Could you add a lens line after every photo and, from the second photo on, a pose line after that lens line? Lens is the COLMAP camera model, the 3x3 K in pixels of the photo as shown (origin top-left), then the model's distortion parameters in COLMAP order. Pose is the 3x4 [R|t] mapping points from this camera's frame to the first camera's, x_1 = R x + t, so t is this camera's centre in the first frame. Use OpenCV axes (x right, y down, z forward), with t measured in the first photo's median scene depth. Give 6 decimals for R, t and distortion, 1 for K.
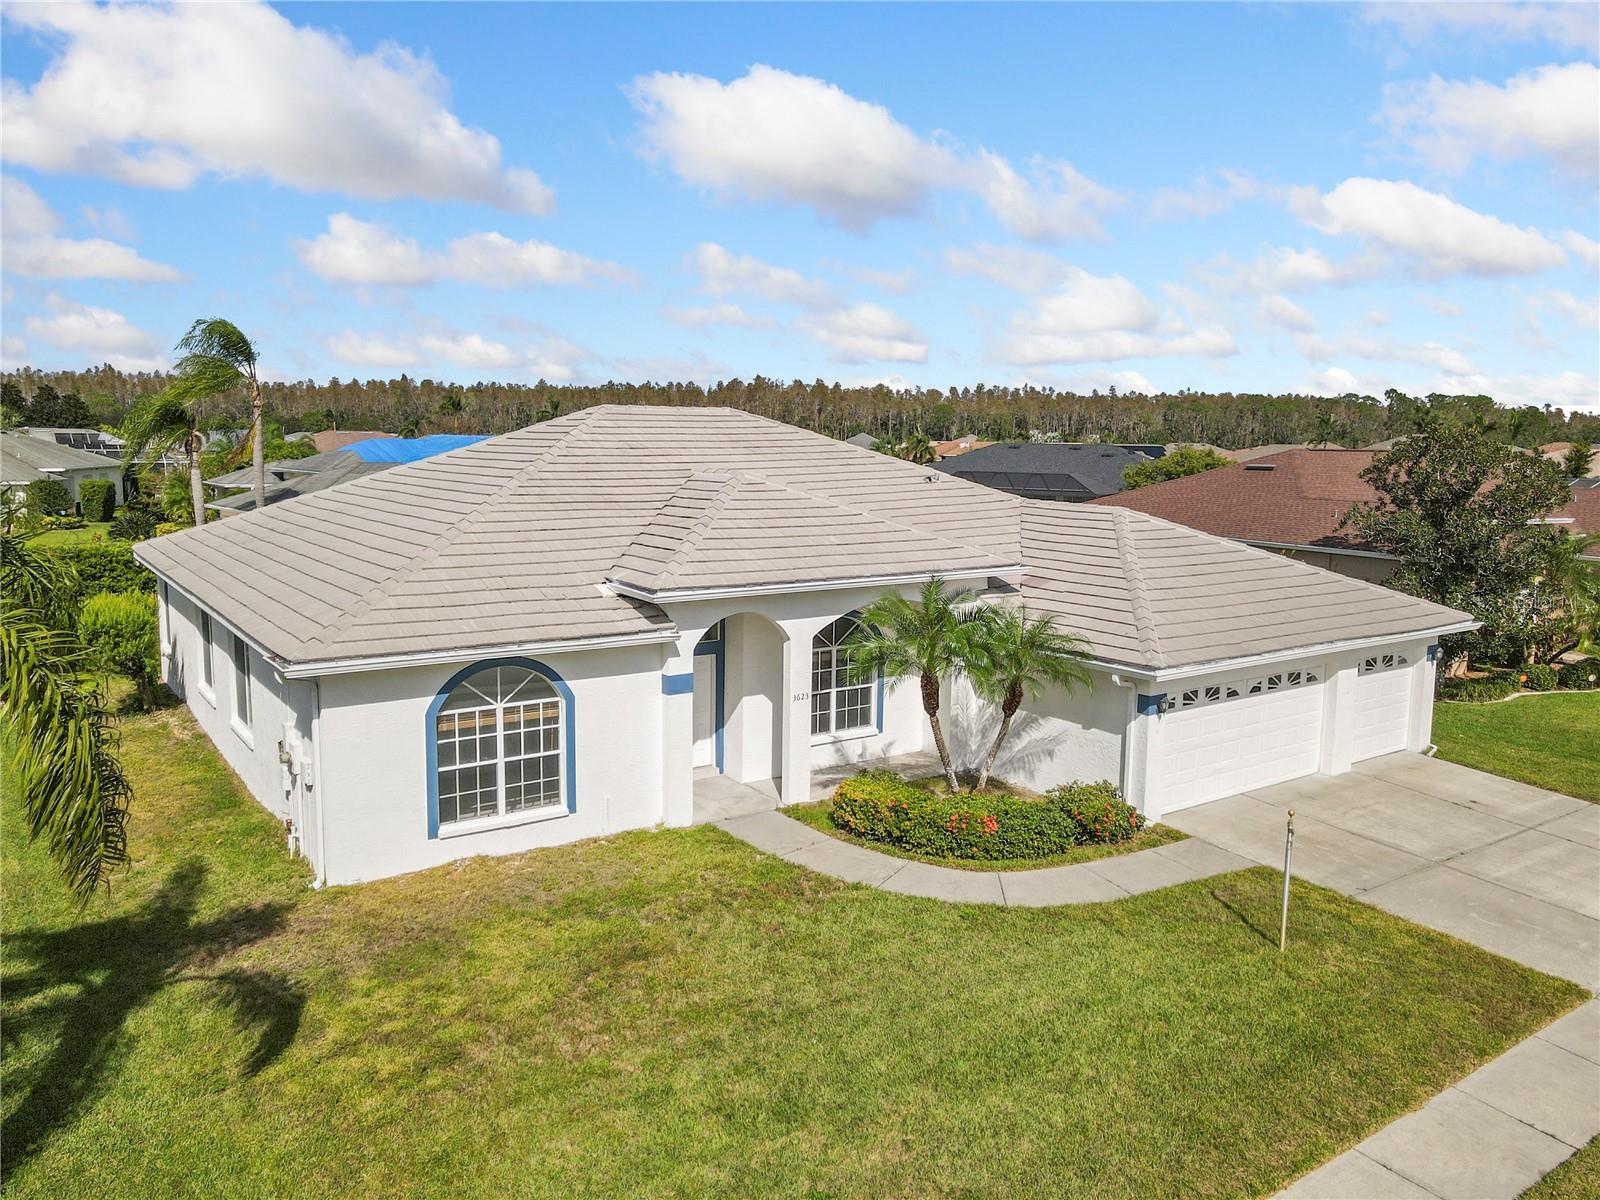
lens RADIAL K [[1174.7, 0, 800.0], [0, 1174.7, 600.0], [0, 0, 1]] dist [0.009359, 0.006513]
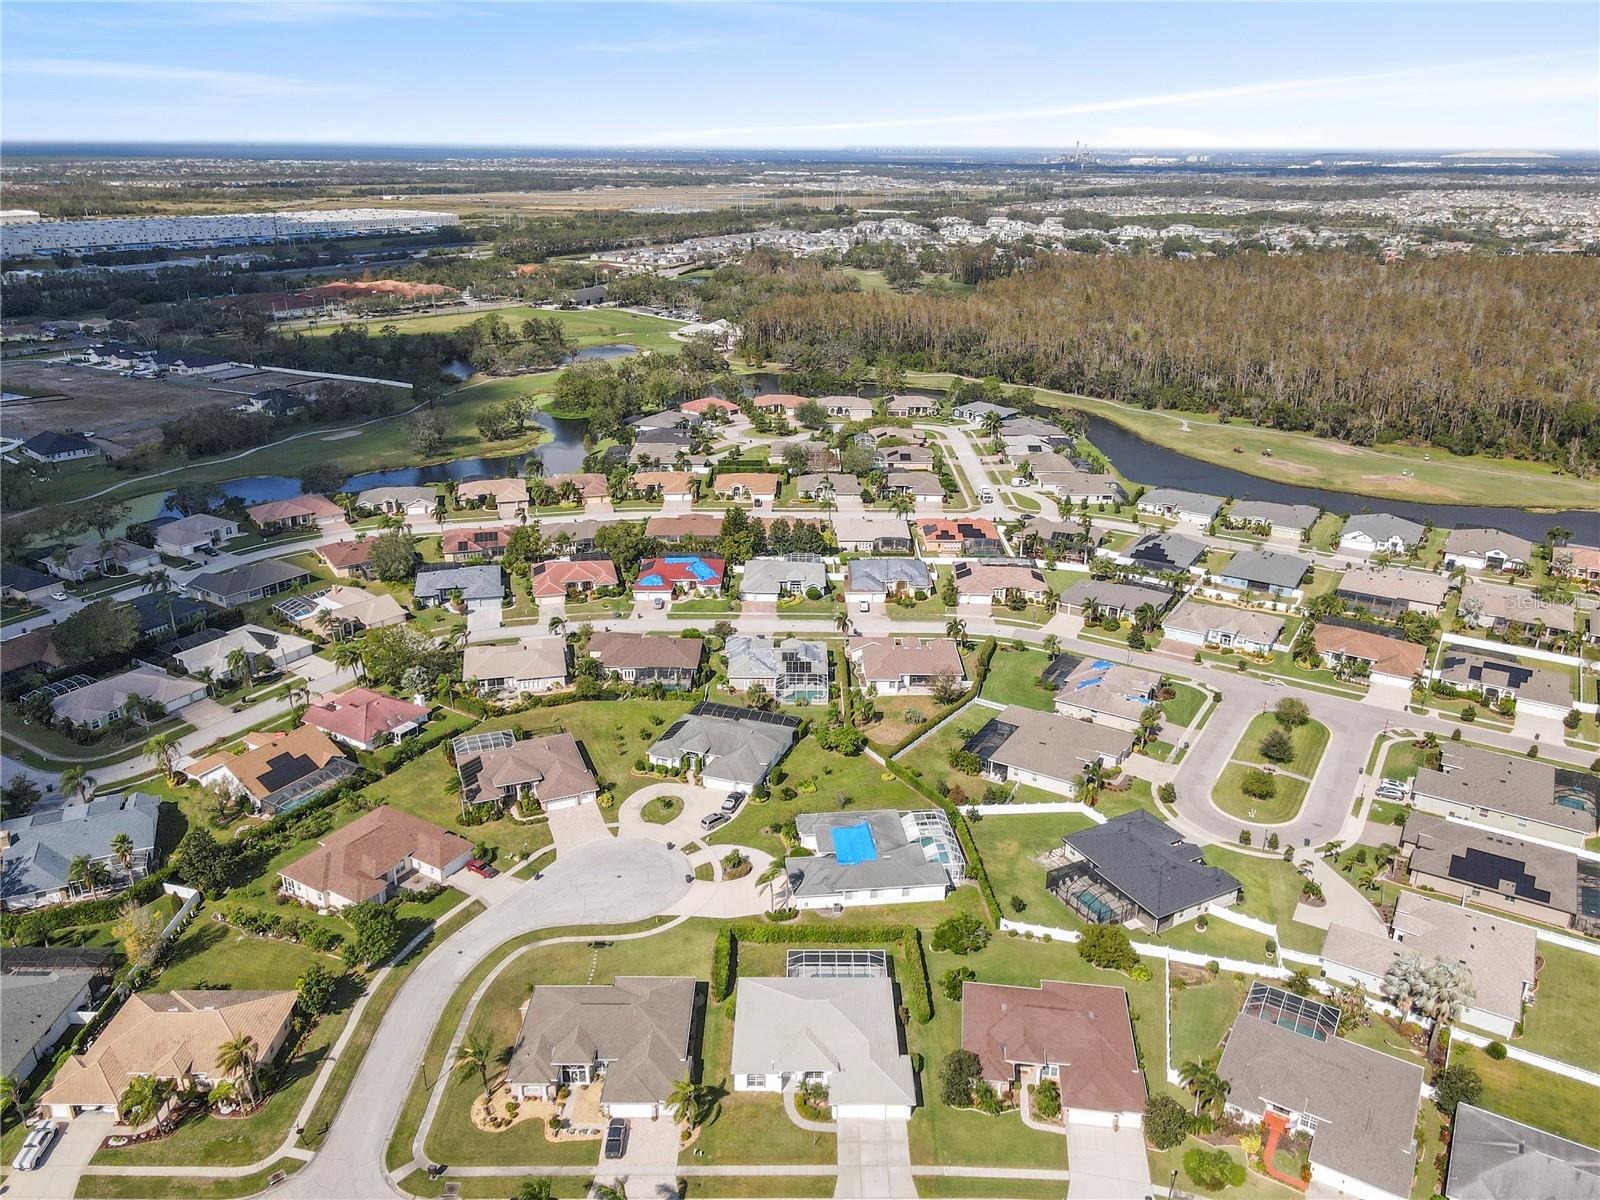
lens RADIAL K [[1174.7, 0, 800.0], [0, 1174.7, 600.0], [0, 0, 1]] dist [0.009359, 0.006513]
pose [[0.818306, 0.200517, -0.538673, 3.828678], [-0.073107, 0.965874, 0.248481, -5.282501], [0.570115, -0.163953, 0.805040, -4.995632]]
